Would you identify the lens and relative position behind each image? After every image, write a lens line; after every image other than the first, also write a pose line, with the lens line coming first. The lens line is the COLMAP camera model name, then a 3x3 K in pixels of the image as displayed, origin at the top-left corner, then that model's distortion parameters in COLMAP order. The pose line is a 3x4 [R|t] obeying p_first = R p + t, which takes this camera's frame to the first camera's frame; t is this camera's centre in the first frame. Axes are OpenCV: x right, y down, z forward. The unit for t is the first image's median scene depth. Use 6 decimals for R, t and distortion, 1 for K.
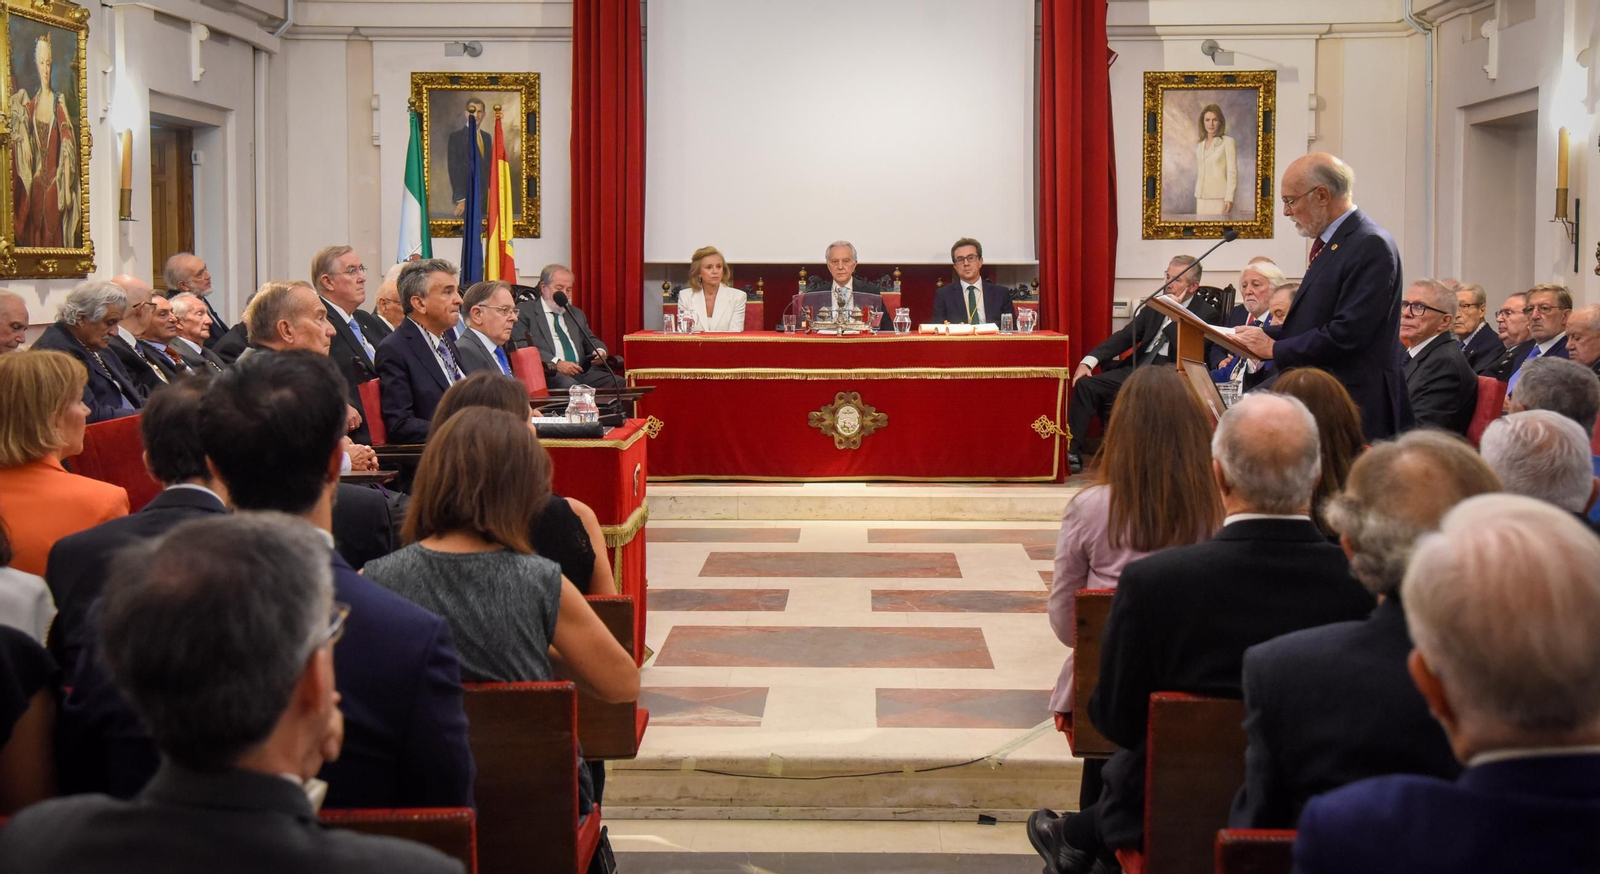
lens RADIAL K [[2185.3, 0, 839.6], [0, 2185.3, 433.9], [0, 0, 1]] dist [0.033235, -0.049085]
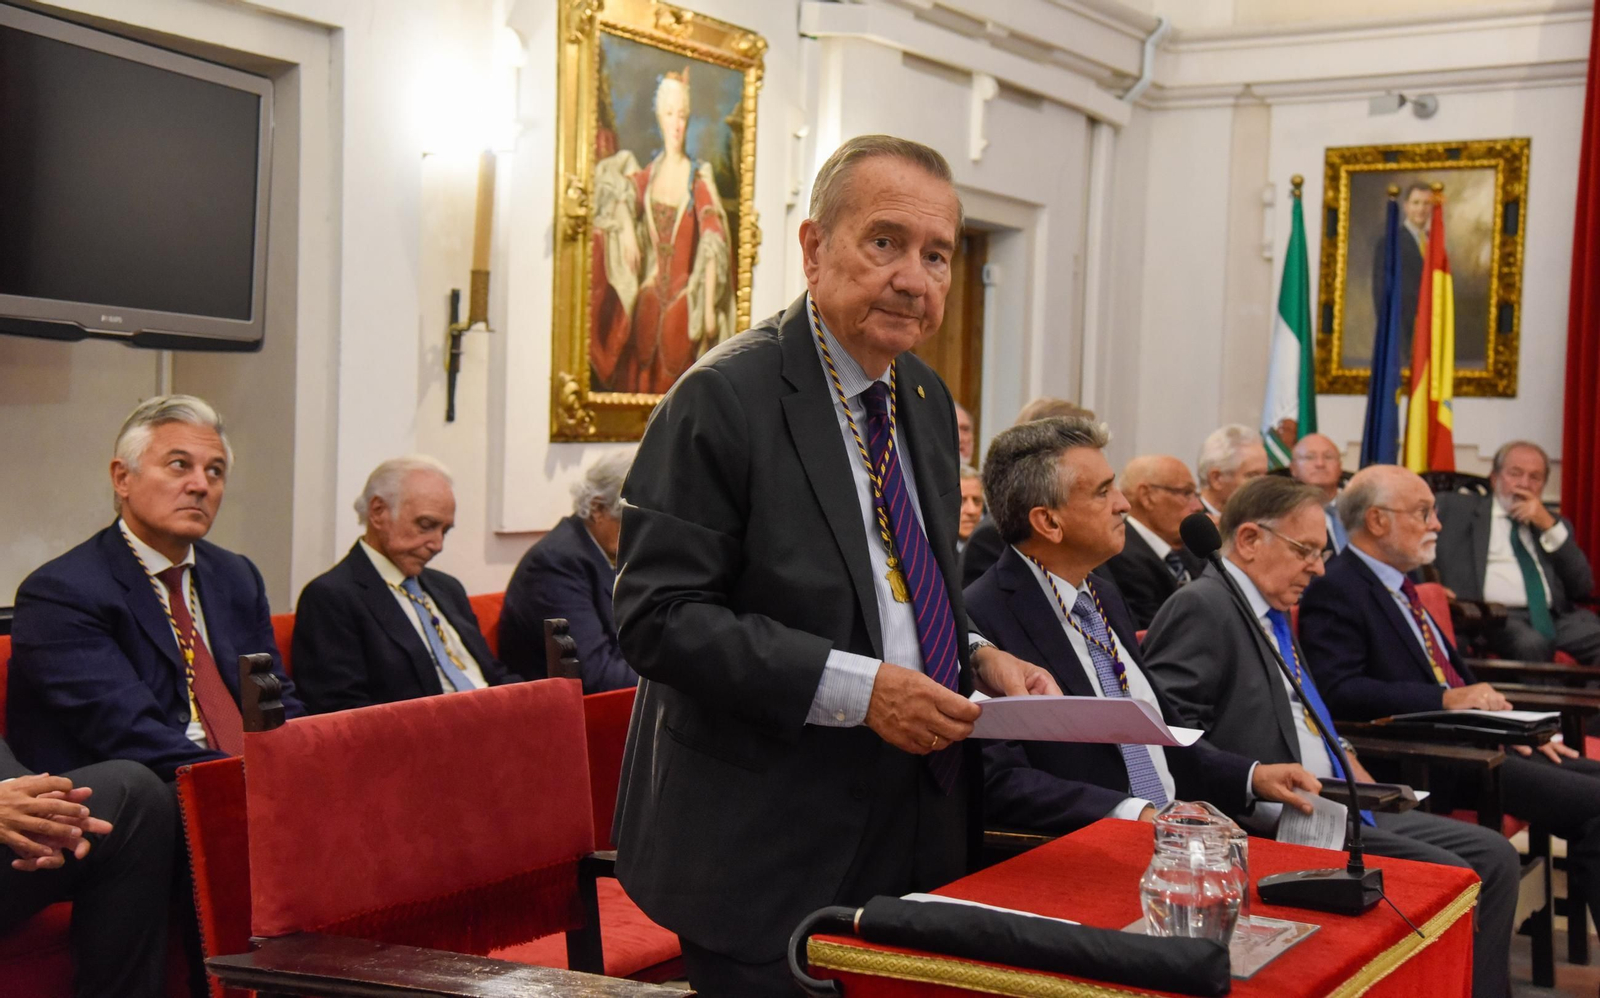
lens RADIAL K [[2239.2, 0, 801.7], [0, 2239.2, 472.6], [0, 0, 1]] dist [0.223632, 0.109653]
pose [[0.881926, 0.036669, -0.469960, -0.006883], [-0.063794, 0.997082, -0.041916, -0.029169], [0.467051, 0.066947, 0.881692, 0.344444]]
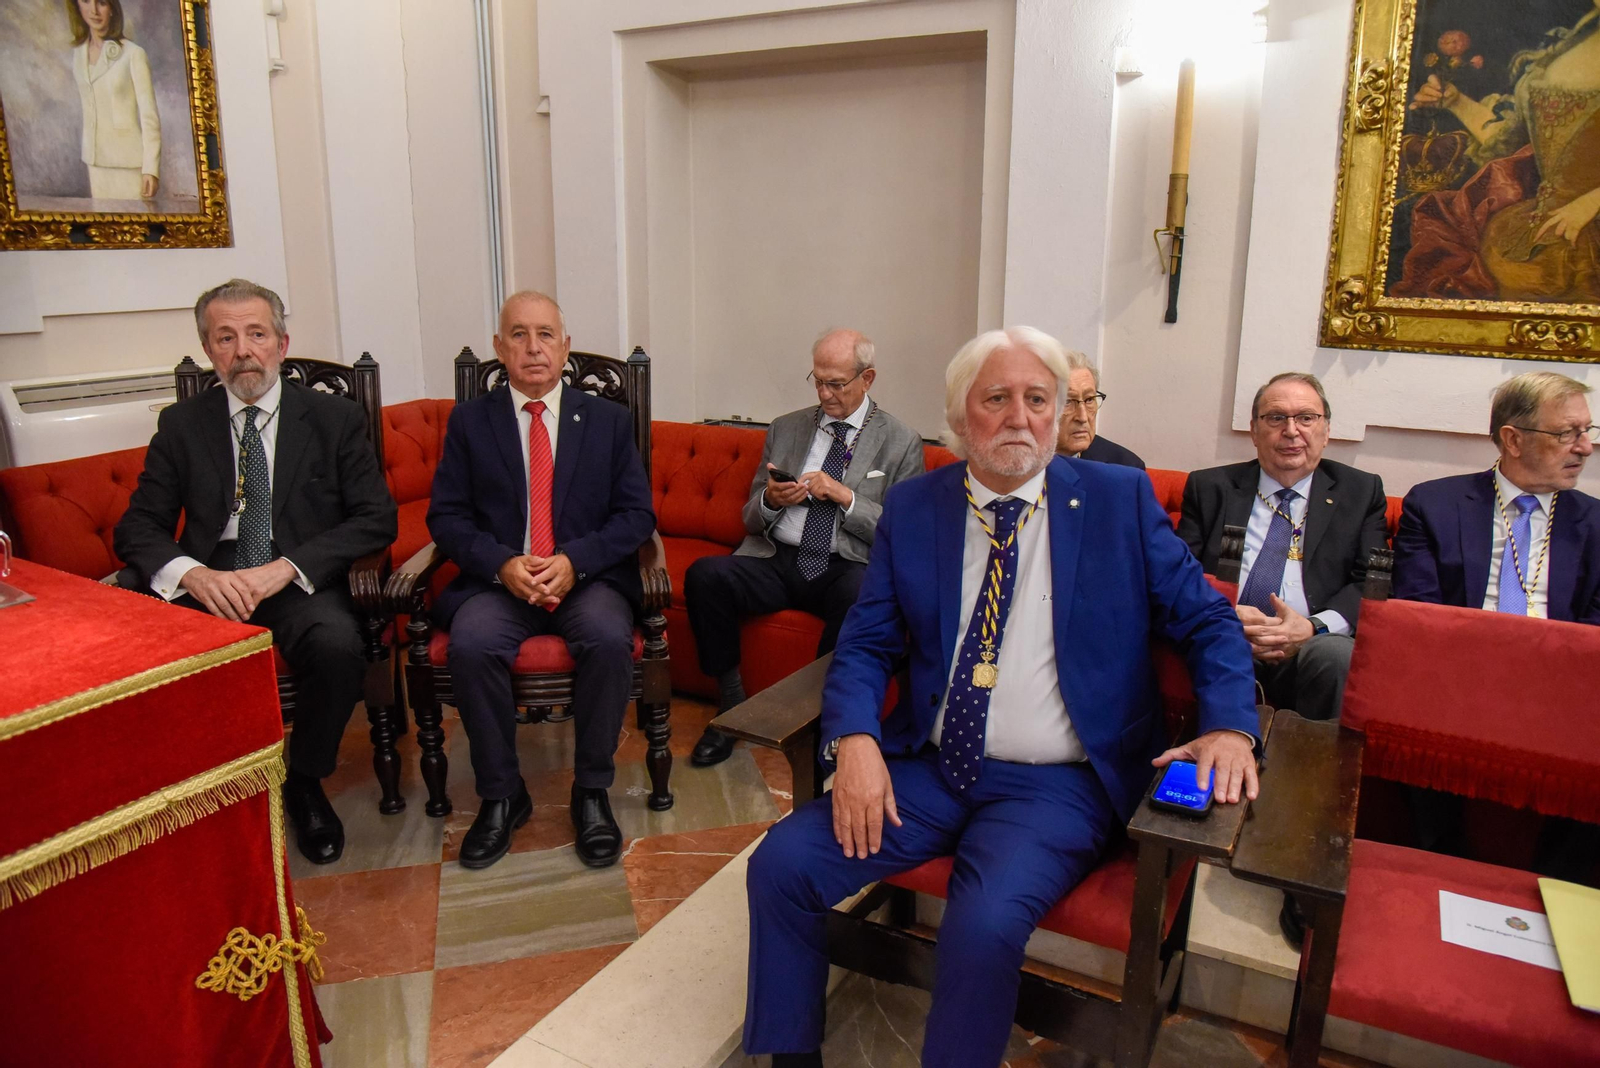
lens RADIAL K [[1095.6, 0, 800.0], [0, 1095.6, 534.0], [0, 0, 1]] dist [-0.114037, 0.057483]
pose [[0.484498, -0.221647, 0.846247, 0.024910], [0.060588, 0.973548, 0.220301, -0.074803], [-0.872692, -0.055463, 0.485111, 0.805679]]
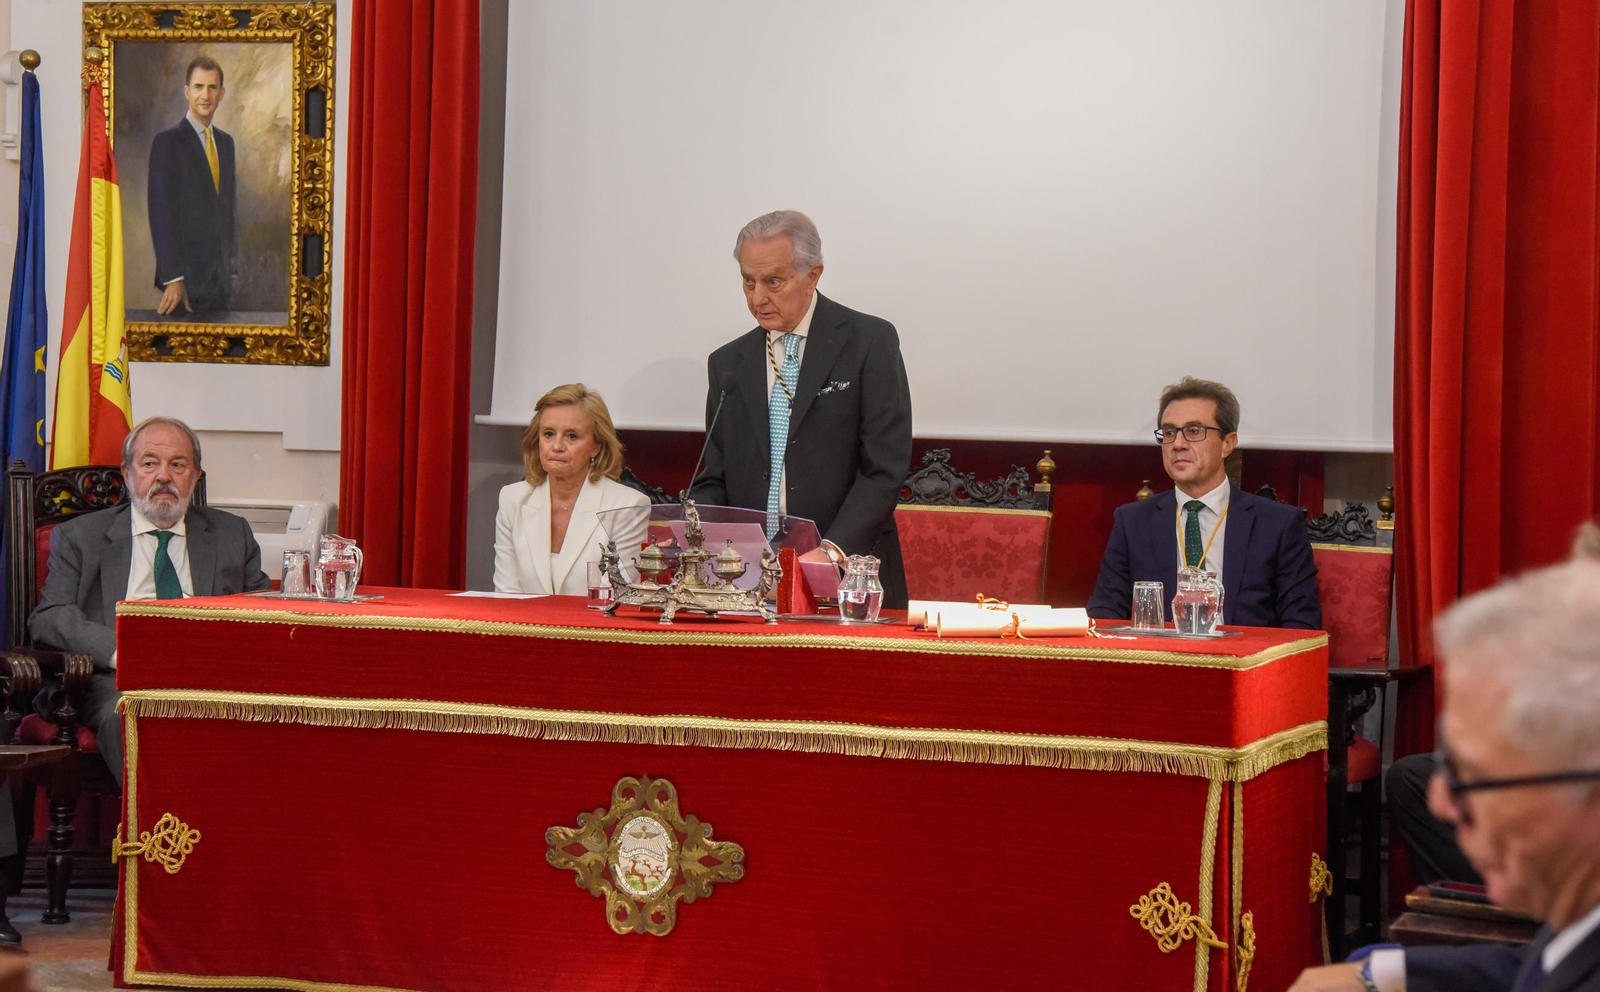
lens RADIAL K [[3068.9, 0, 799.6], [0, 3068.9, 439.3], [0, 0, 1]] dist [0.384381, 0.055965]
pose [[0.936662, 0.024642, -0.349367, 0.192604], [-0.051830, 0.996291, -0.068687, -0.038398], [0.346378, 0.082444, 0.934465, 0.471805]]
